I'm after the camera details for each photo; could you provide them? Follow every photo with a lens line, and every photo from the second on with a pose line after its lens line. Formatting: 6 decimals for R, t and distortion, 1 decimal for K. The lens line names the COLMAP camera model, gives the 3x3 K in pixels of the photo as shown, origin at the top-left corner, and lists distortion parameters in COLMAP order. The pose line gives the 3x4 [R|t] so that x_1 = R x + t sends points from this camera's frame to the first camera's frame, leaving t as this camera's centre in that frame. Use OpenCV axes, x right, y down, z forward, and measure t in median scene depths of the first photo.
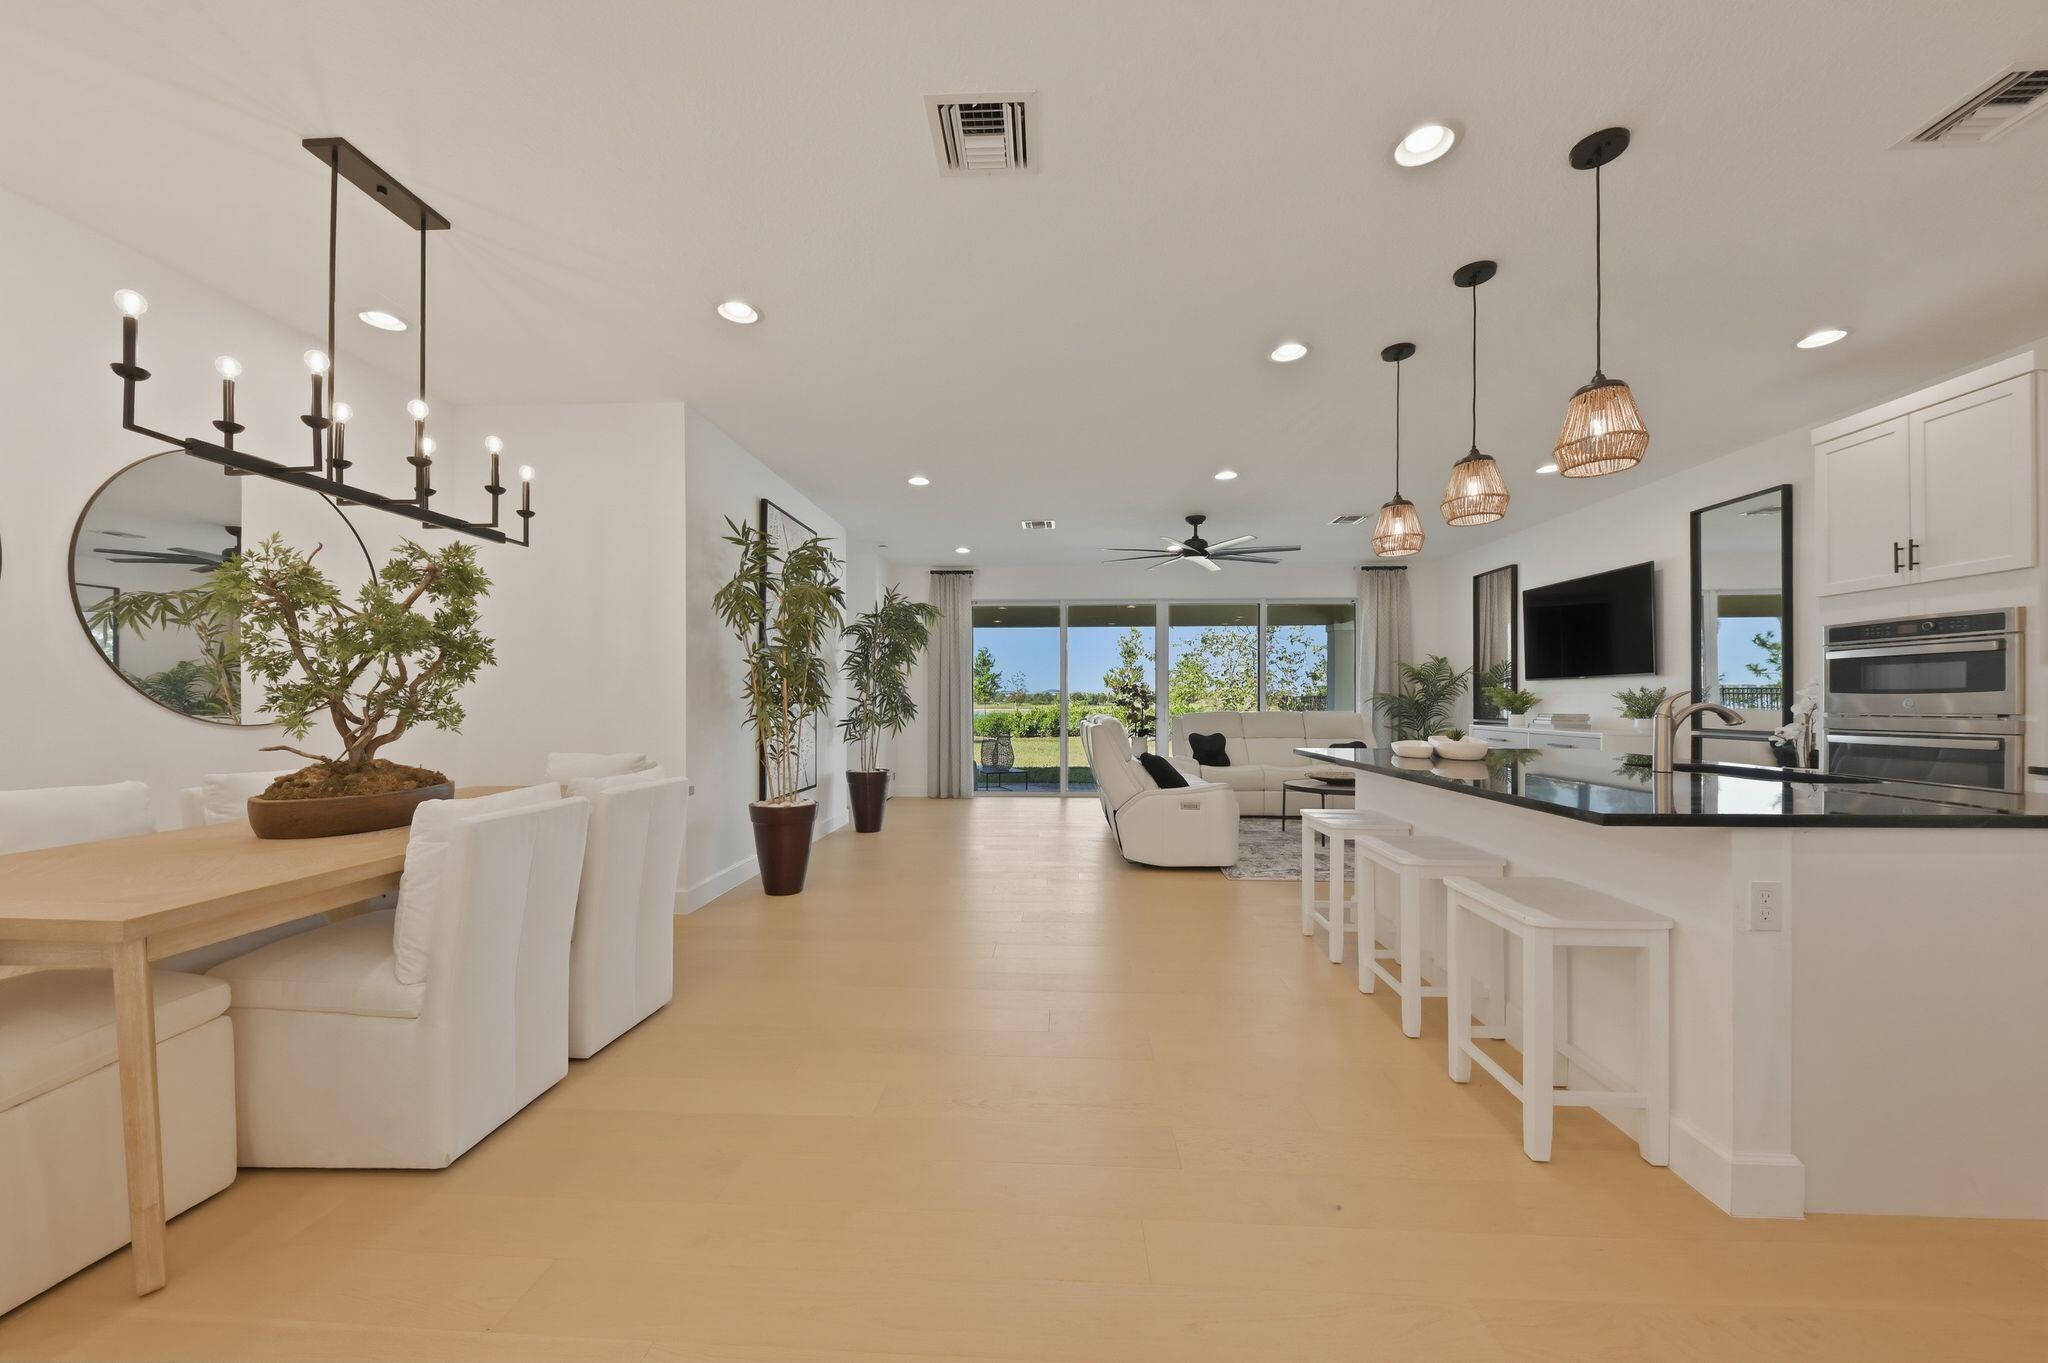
lens RADIAL K [[718.0, 0, 1033.6], [0, 718.0, 709.3], [0, 0, 1]] dist [0.001461, -0.004947]
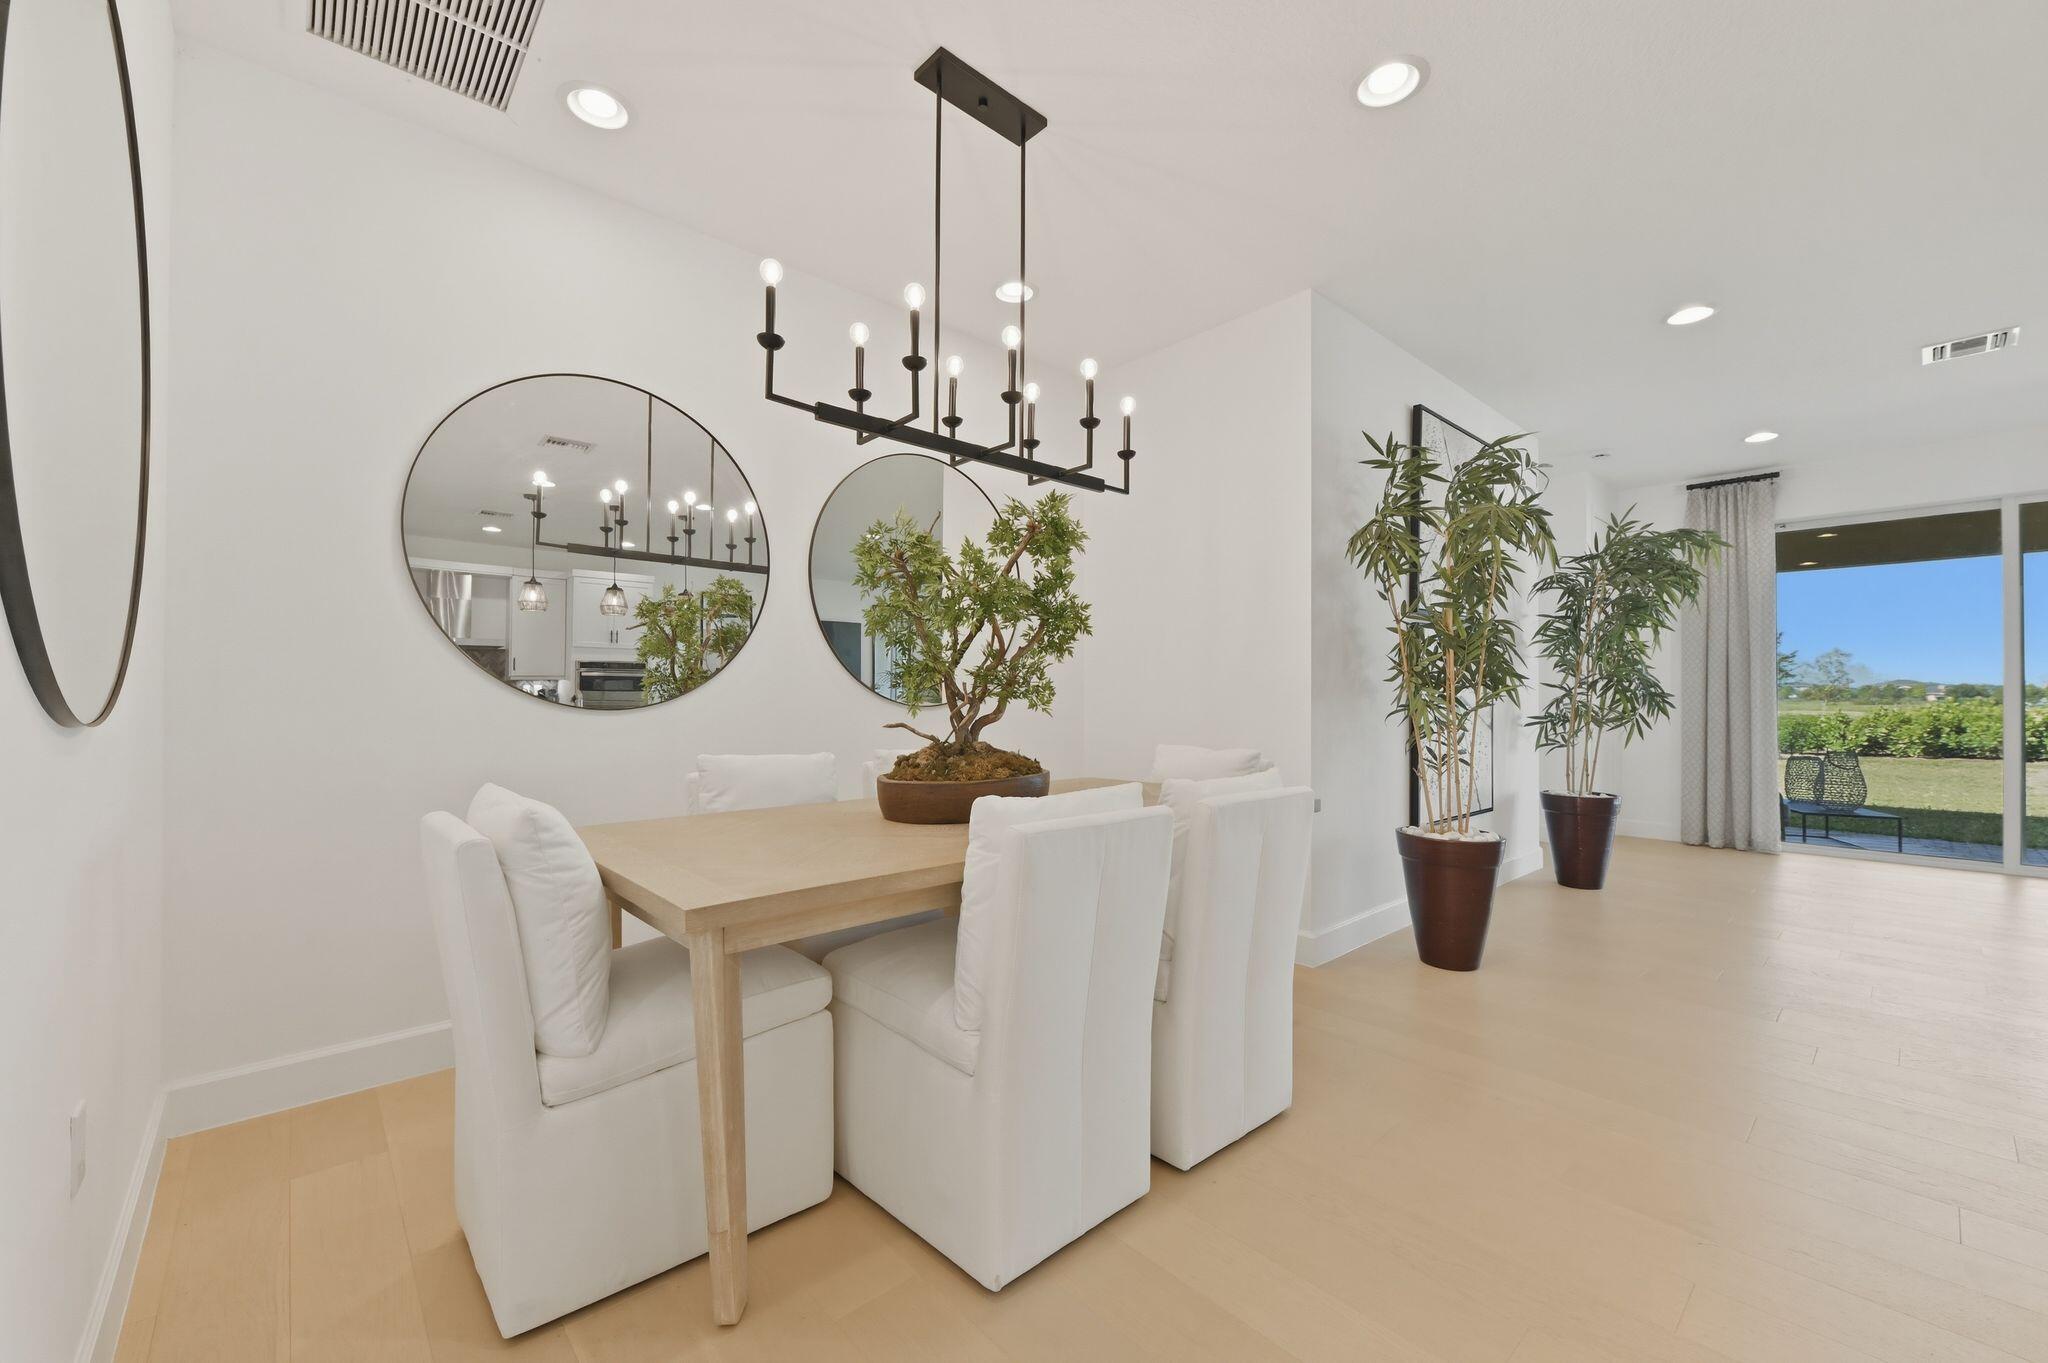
lens RADIAL K [[818.3, 0, 1024.0], [0, 818.3, 681.5], [0, 0, 1]] dist [0.009391, 0.000106]
pose [[0.701073, -0.010642, -0.713010, -0.101771], [-0.010777, 0.999616, -0.025516, 0.014177], [0.713008, 0.025573, 0.700689, 0.224728]]
